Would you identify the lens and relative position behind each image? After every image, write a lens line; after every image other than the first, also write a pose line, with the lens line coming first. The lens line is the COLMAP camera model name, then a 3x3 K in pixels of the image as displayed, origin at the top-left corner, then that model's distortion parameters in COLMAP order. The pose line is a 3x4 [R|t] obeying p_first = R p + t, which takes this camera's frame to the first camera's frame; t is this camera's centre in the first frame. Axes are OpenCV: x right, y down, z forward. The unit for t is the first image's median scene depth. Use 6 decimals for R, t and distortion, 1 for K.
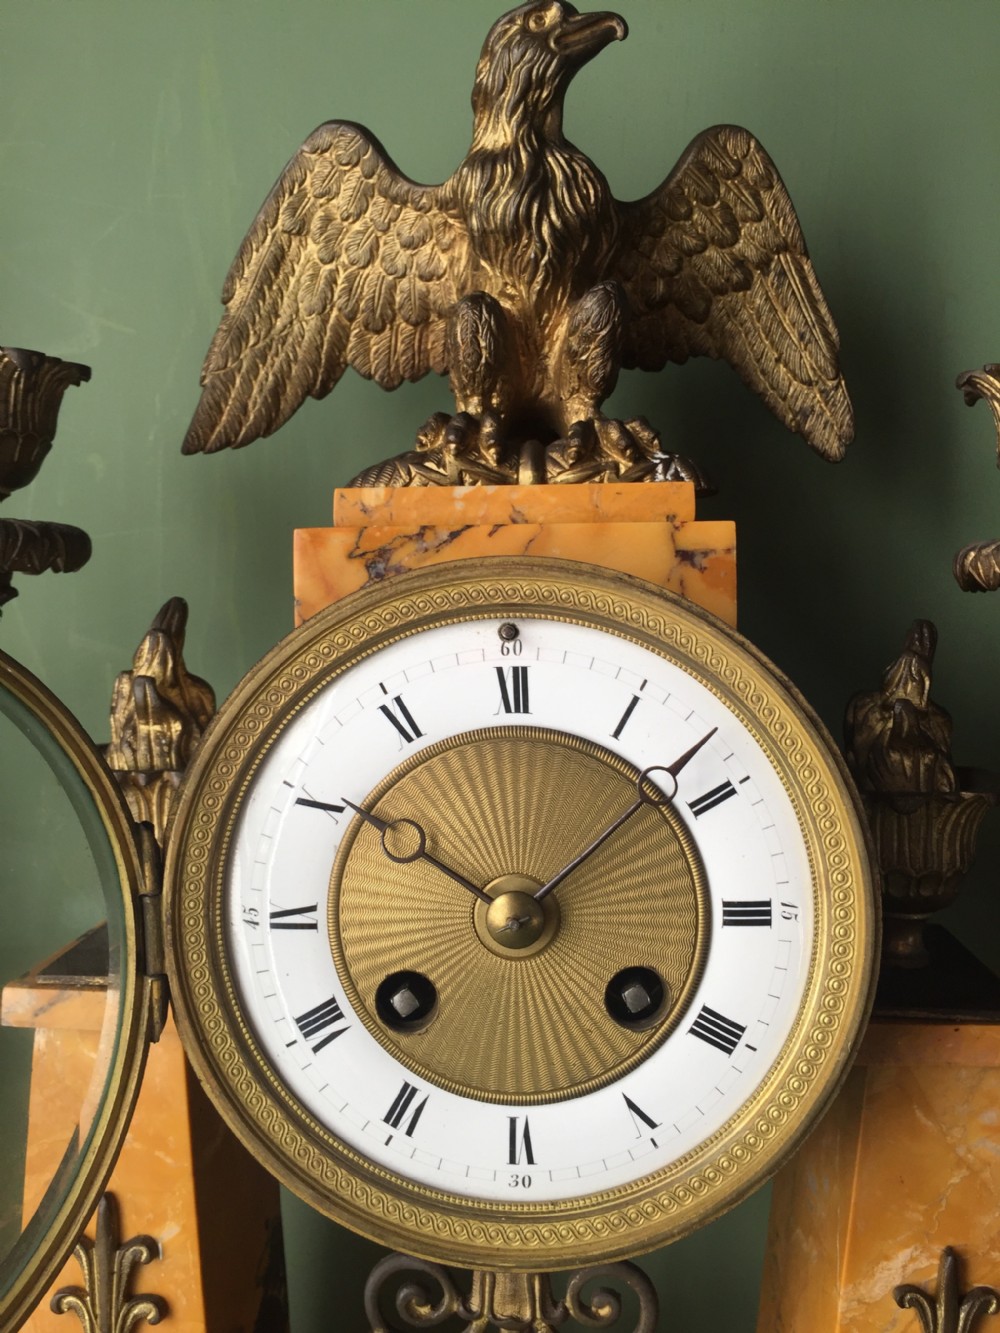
lens RADIAL K [[1299.9, 0, 503.3], [0, 1299.9, 680.5], [0, 0, 1]] dist [-0.003595, 0.000000]
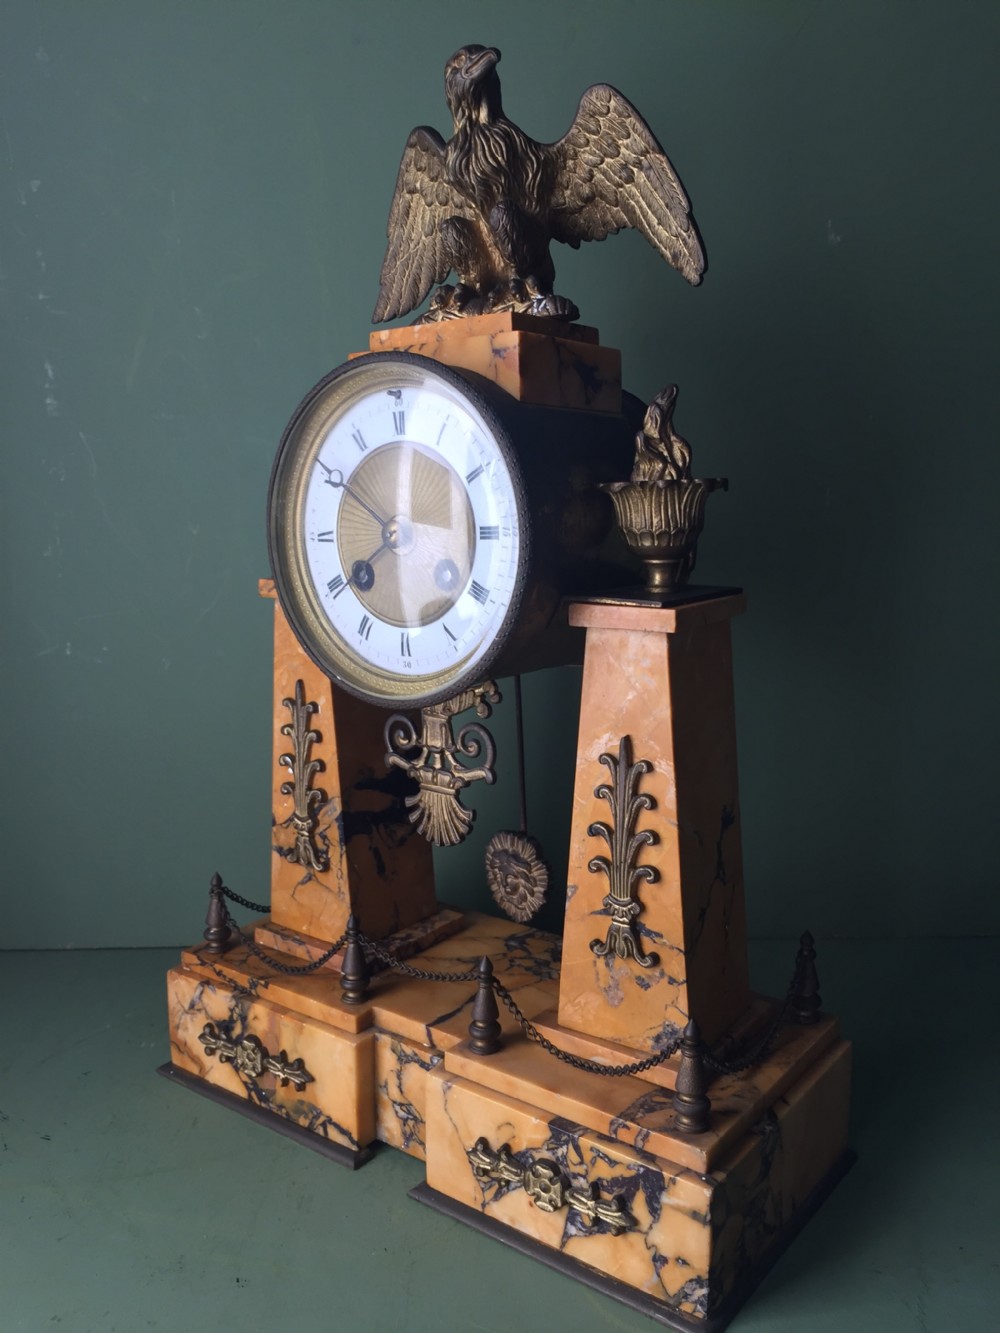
lens RADIAL K [[1151.8, 0, 509.5], [0, 1151.8, 678.8], [0, 0, 1]] dist [0.077890, -0.131808]
pose [[0.834309, 0.075923, -0.546044, 1.151276], [-0.017561, 0.993629, 0.111324, 0.196524], [0.551017, -0.083289, 0.830327, -0.444548]]
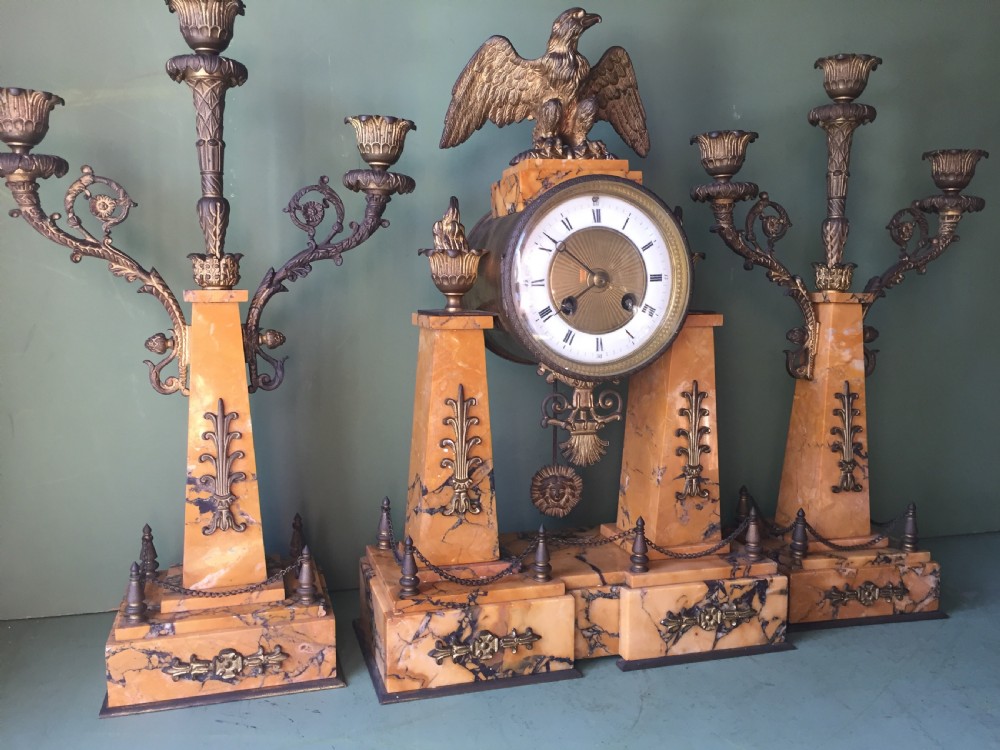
lens RADIAL K [[864.1, 0, 502.7], [0, 864.1, 381.3], [0, 0, 1]] dist [0.077890, -0.131808]
pose [[0.936070, -0.053143, 0.347776, -1.051925], [0.035597, 0.997759, 0.056652, 0.306561], [-0.350008, -0.040651, 0.935864, -1.119571]]
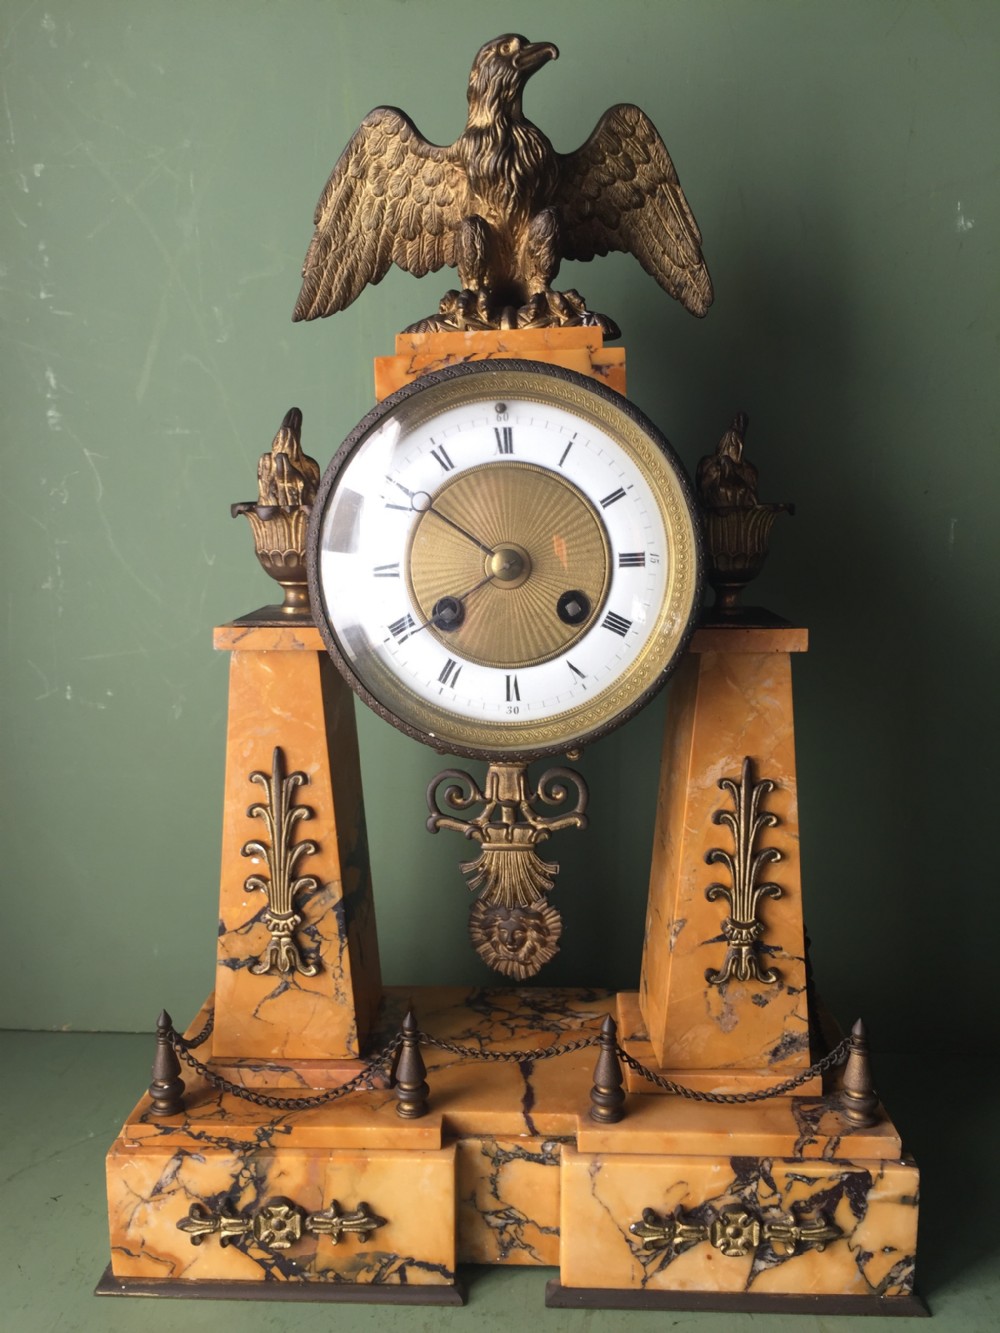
lens RADIAL K [[1151.8, 0, 502.1], [0, 1151.8, 677.5], [0, 0, 1]] dist [0.077890, -0.131808]
pose [[0.999444, -0.023361, 0.023804, -0.039680], [0.021218, 0.996017, 0.086605, 0.192881], [-0.025733, -0.086052, 0.995958, -0.630501]]
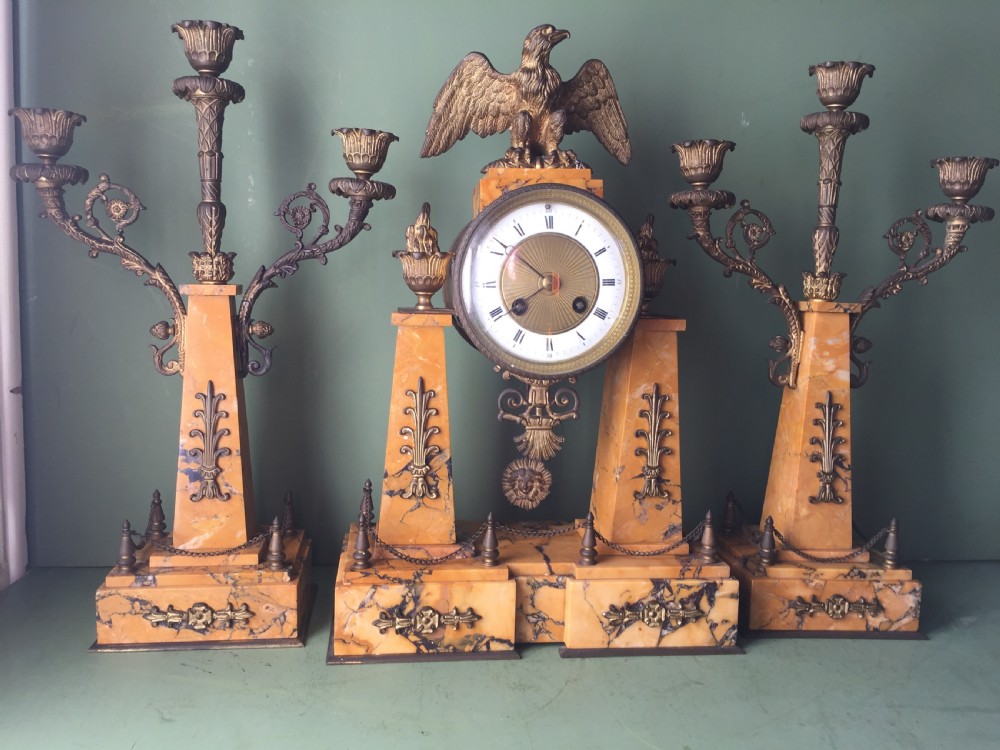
lens RADIAL K [[864.1, 0, 498.9], [0, 864.1, 382.1], [0, 0, 1]] dist [0.077890, -0.131808]
pose [[0.982255, -0.012751, 0.187115, -0.590785], [0.002871, 0.998592, 0.052978, 0.324297], [-0.187527, -0.051501, 0.980908, -1.407440]]
